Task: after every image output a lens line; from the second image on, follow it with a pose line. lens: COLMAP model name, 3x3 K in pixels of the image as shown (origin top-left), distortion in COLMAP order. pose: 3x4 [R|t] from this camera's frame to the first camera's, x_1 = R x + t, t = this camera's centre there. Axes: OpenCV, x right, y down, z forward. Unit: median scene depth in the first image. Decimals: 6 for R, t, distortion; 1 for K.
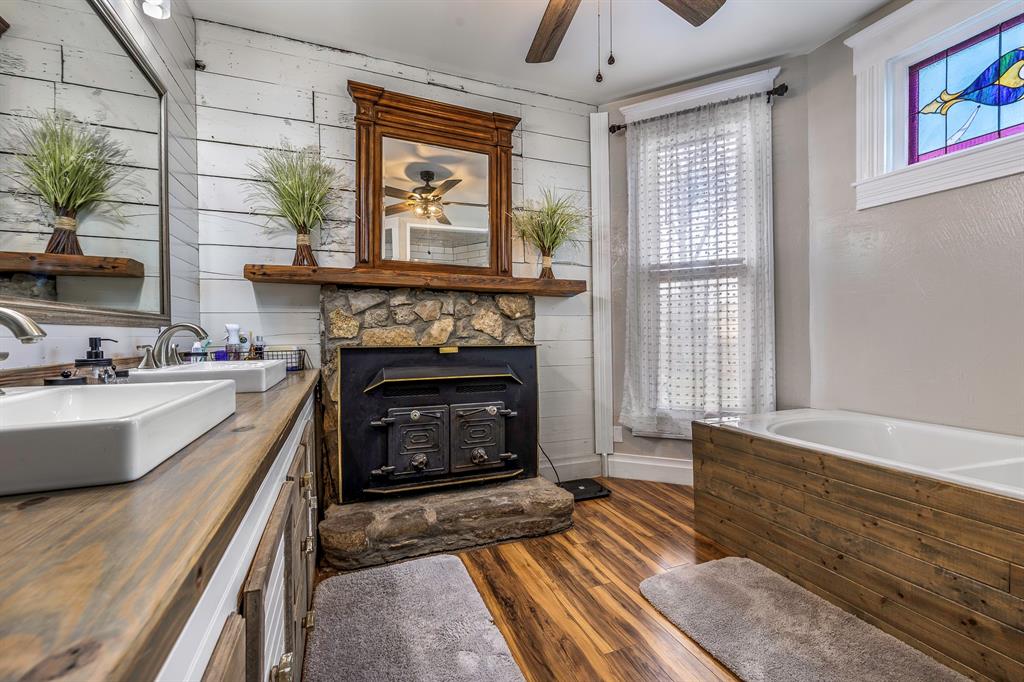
lens RADIAL K [[436.6, 0, 508.6], [0, 436.6, 338.7], [0, 0, 1]] dist [0.000262, -0.000034]
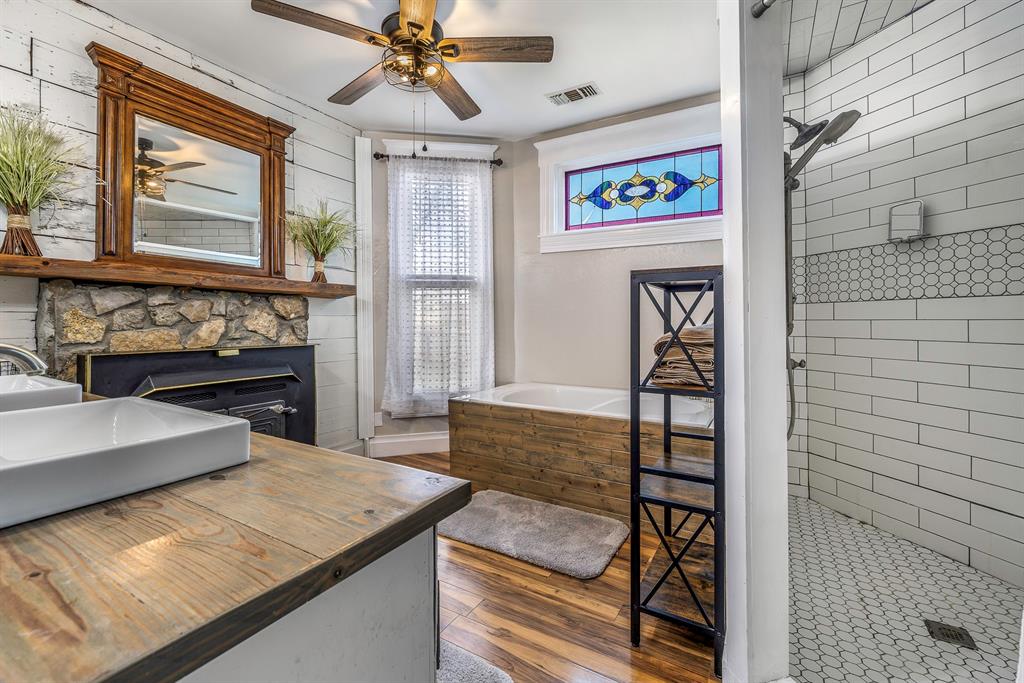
lens RADIAL K [[436.6, 0, 509.1], [0, 436.6, 319.2], [0, 0, 1]] dist [0.000262, -0.000034]
pose [[0.795697, 0.008821, 0.605631, -0.223309], [0.002477, 0.999838, -0.017817, -0.029487], [-0.605690, 0.015677, 0.795546, -0.161514]]
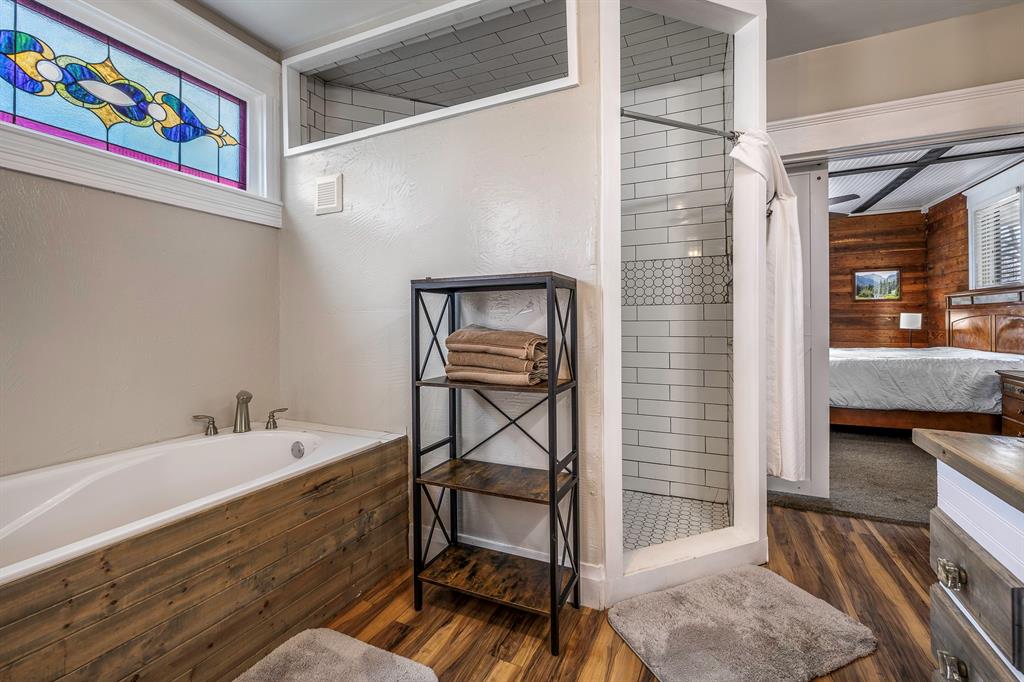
lens RADIAL K [[436.6, 0, 520.5], [0, 436.6, 317.2], [0, 0, 1]] dist [0.000262, -0.000034]
pose [[-0.702484, 0.014752, 0.711546, -0.125119], [0.018363, 0.999828, -0.002600, -0.048118], [-0.711462, 0.011239, -0.702635, 0.672570]]
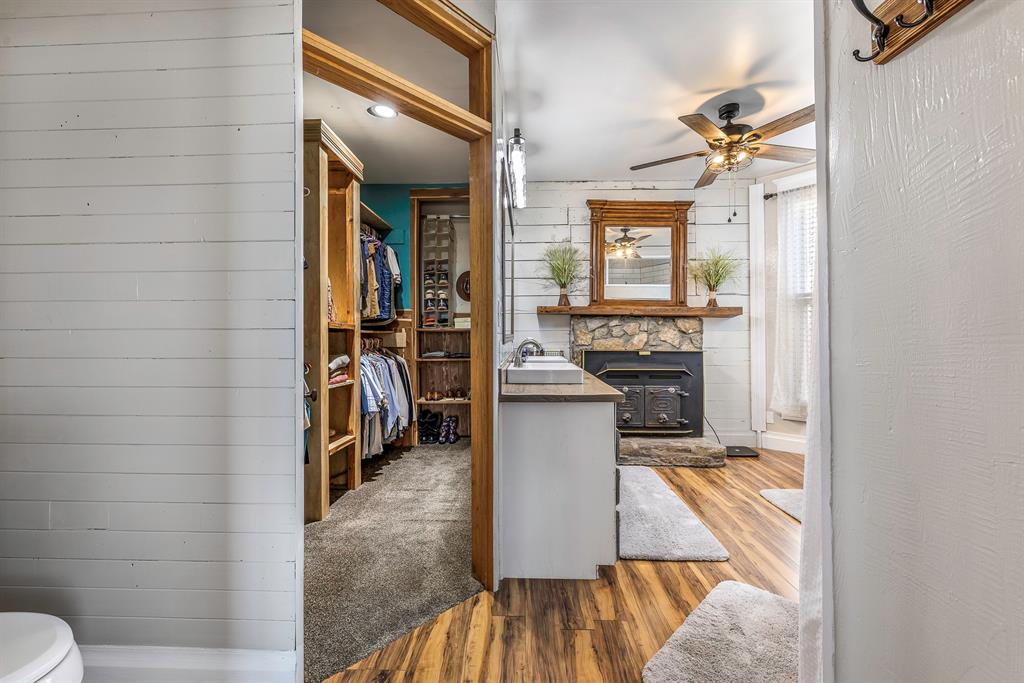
lens RADIAL K [[436.6, 0, 512.9], [0, 436.6, 335.7], [0, 0, 1]] dist [0.000262, -0.000034]
pose [[0.923522, 0.009021, -0.383441, 0.036902], [-0.011774, 0.999919, -0.004833, -0.026216], [0.383366, 0.008978, 0.923553, -0.725431]]
